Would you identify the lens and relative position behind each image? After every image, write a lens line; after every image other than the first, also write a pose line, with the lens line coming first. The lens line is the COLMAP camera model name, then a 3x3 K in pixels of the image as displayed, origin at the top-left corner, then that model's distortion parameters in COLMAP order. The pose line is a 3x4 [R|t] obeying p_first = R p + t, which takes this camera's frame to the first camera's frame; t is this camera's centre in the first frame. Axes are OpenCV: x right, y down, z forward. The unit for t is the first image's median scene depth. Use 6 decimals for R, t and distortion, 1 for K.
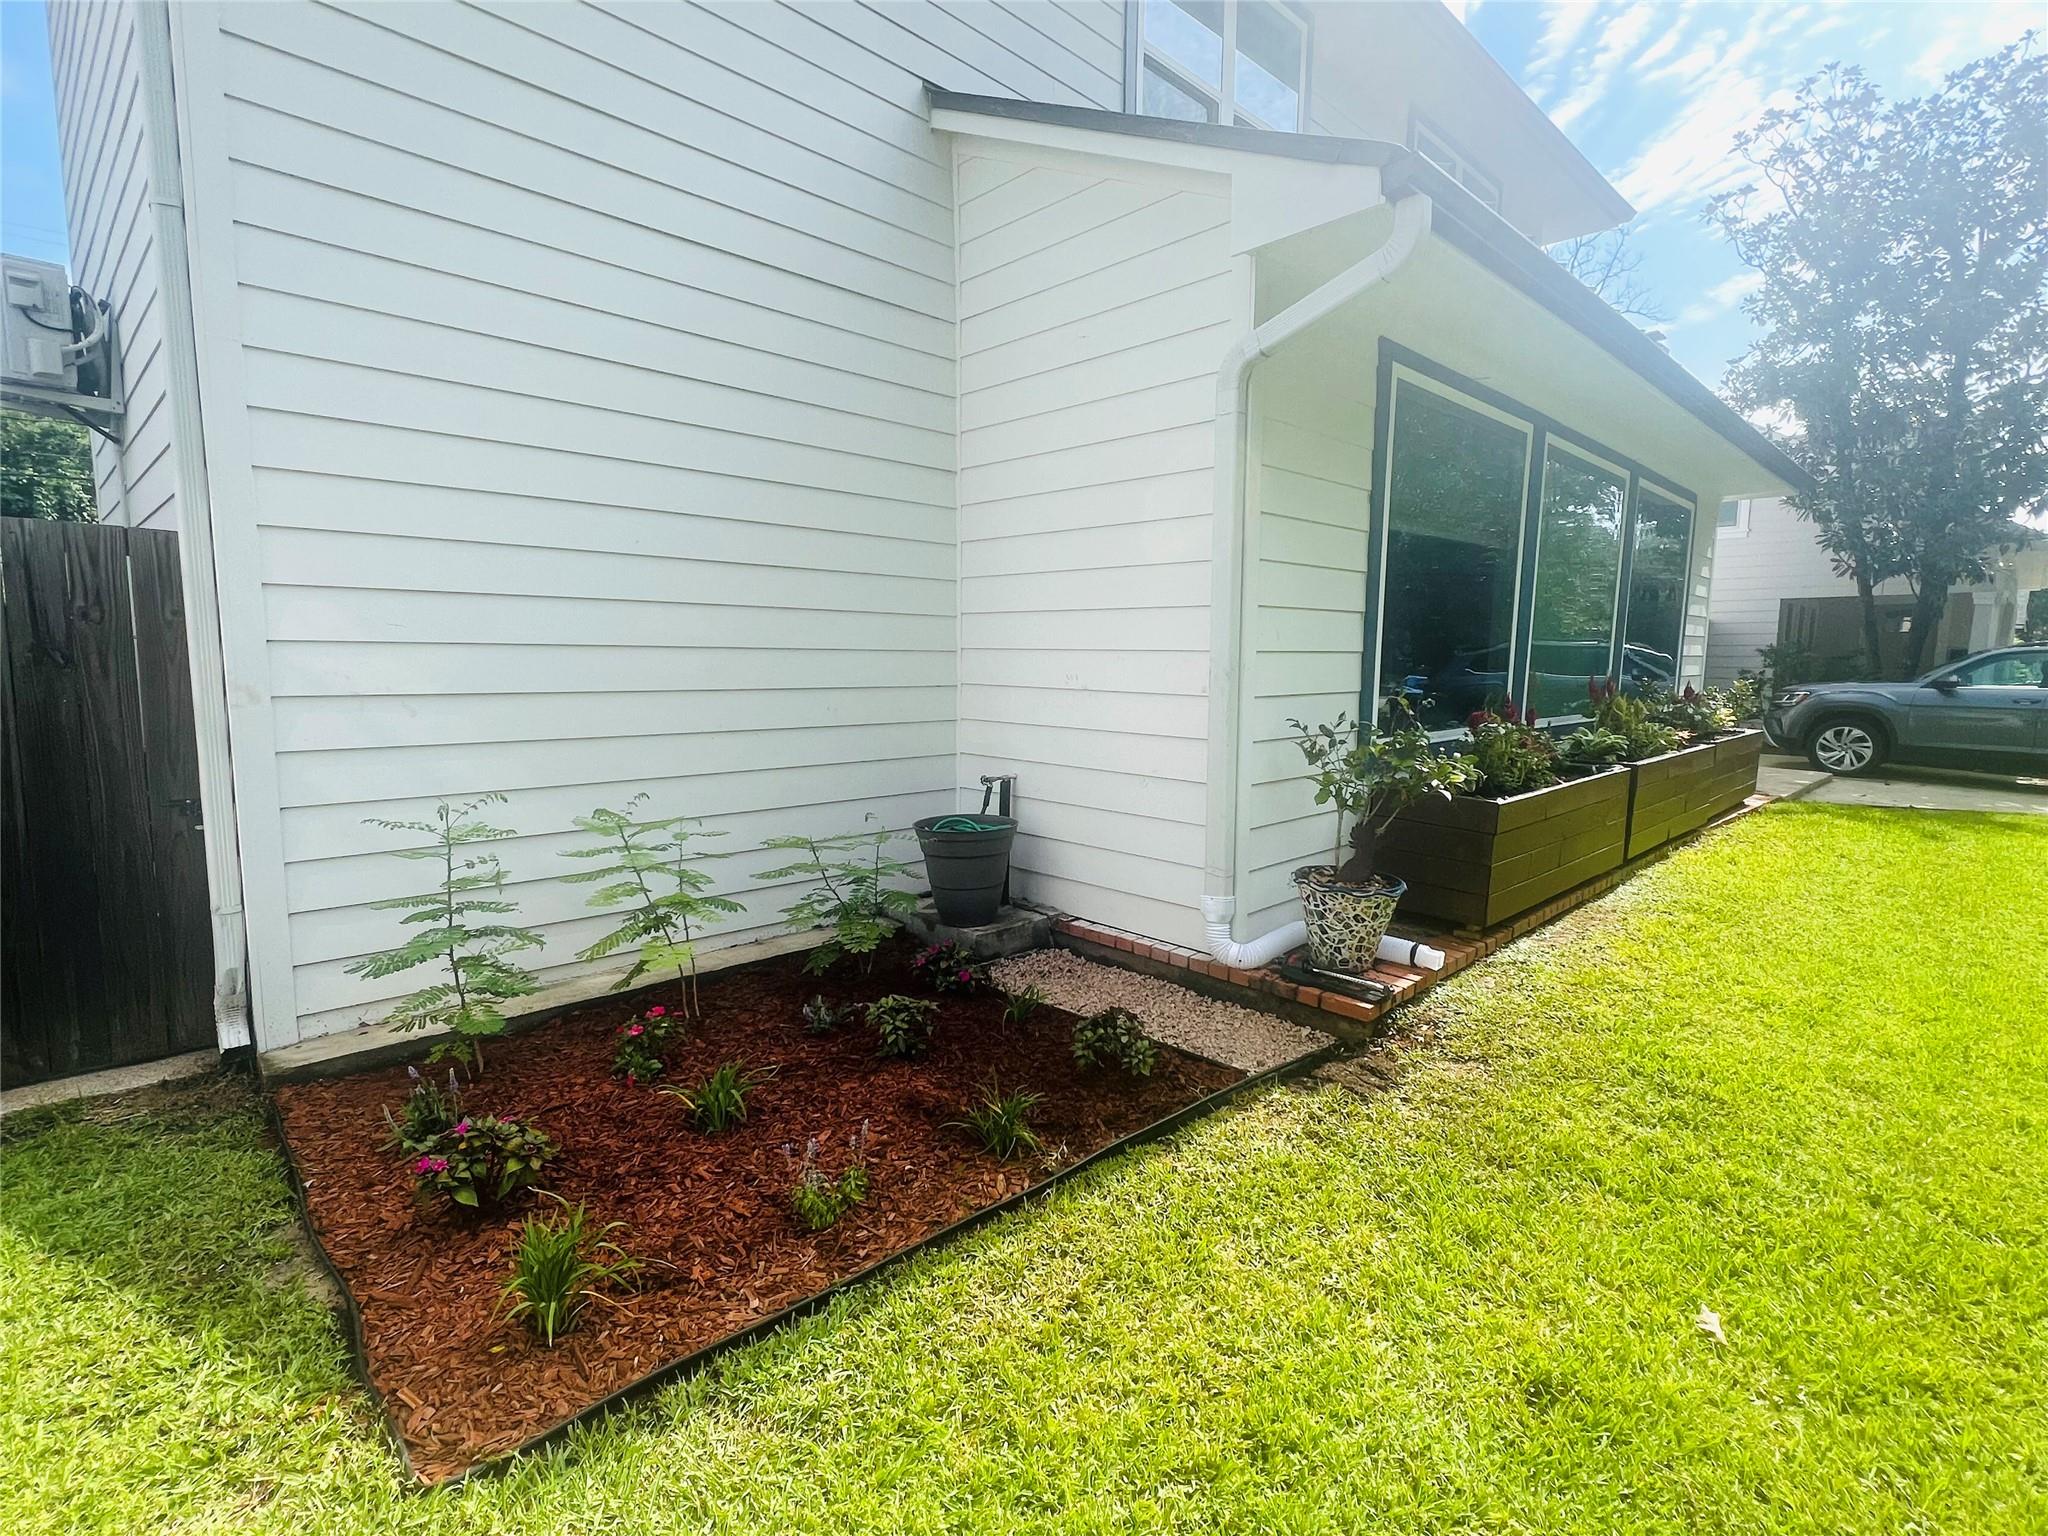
lens RADIAL K [[954.5, 0, 1028.7], [0, 954.5, 770.9], [0, 0, 1]] dist [-0.000635, 0.000451]
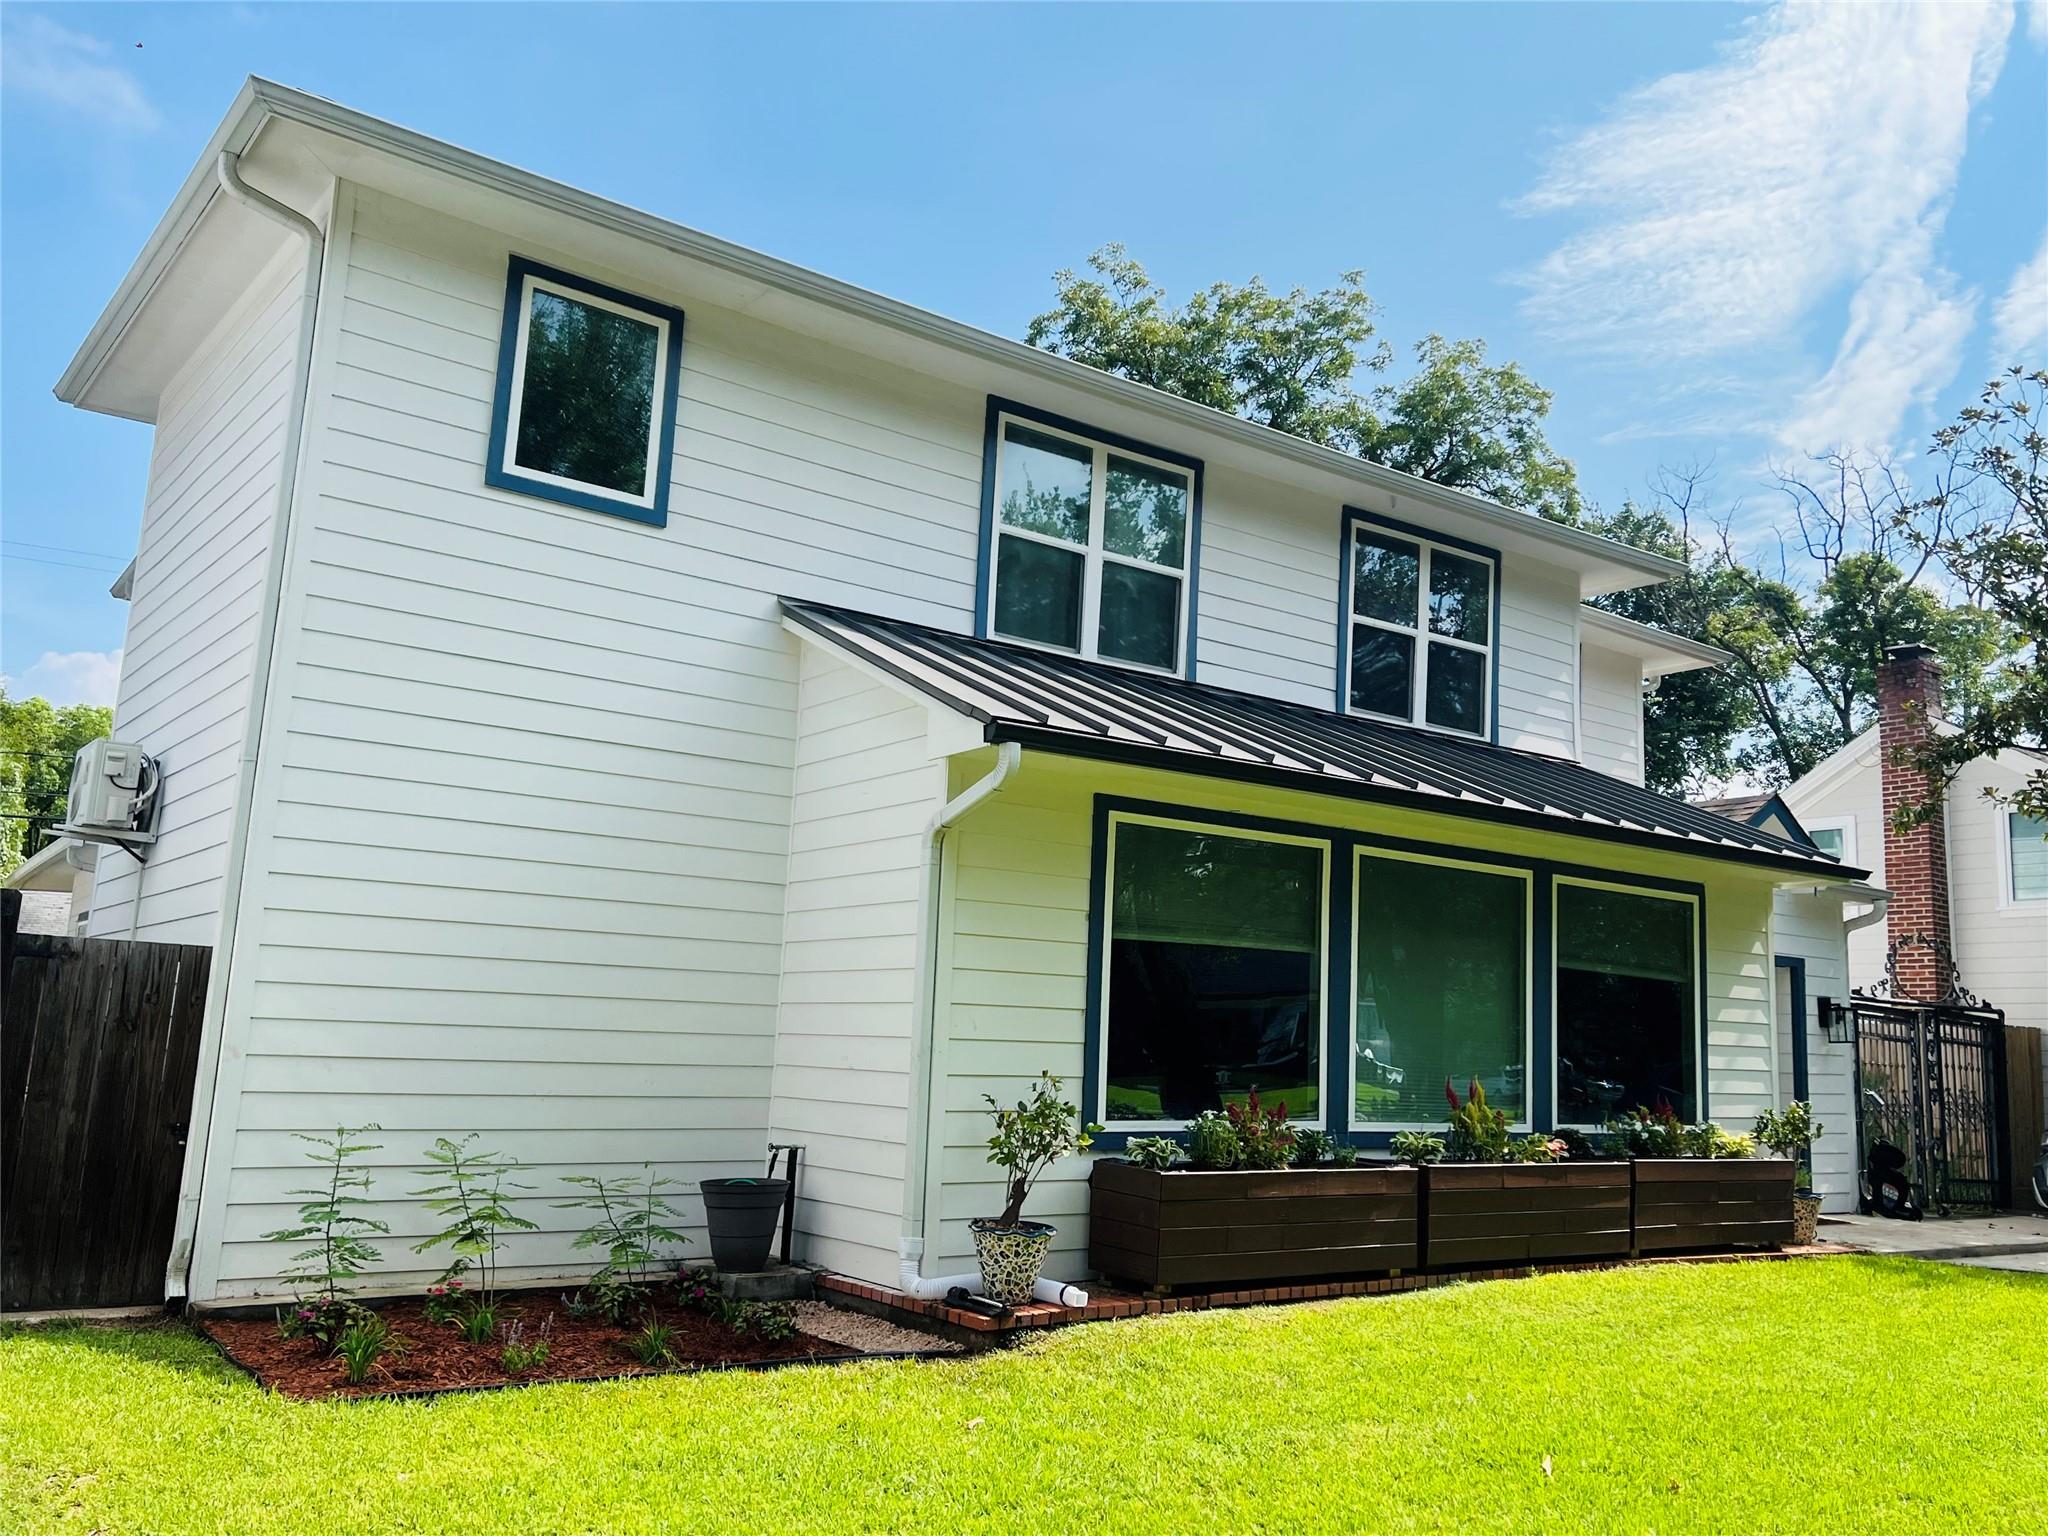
lens RADIAL K [[1588.1, 0, 1023.6], [0, 1588.1, 780.8], [0, 0, 1]] dist [0.054331, -0.015205]
pose [[0.989752, 0.000197, -0.142793, 0.642803], [-0.041779, 0.956638, -0.288268, 0.155531], [0.136545, 0.291279, 0.946843, -1.114392]]
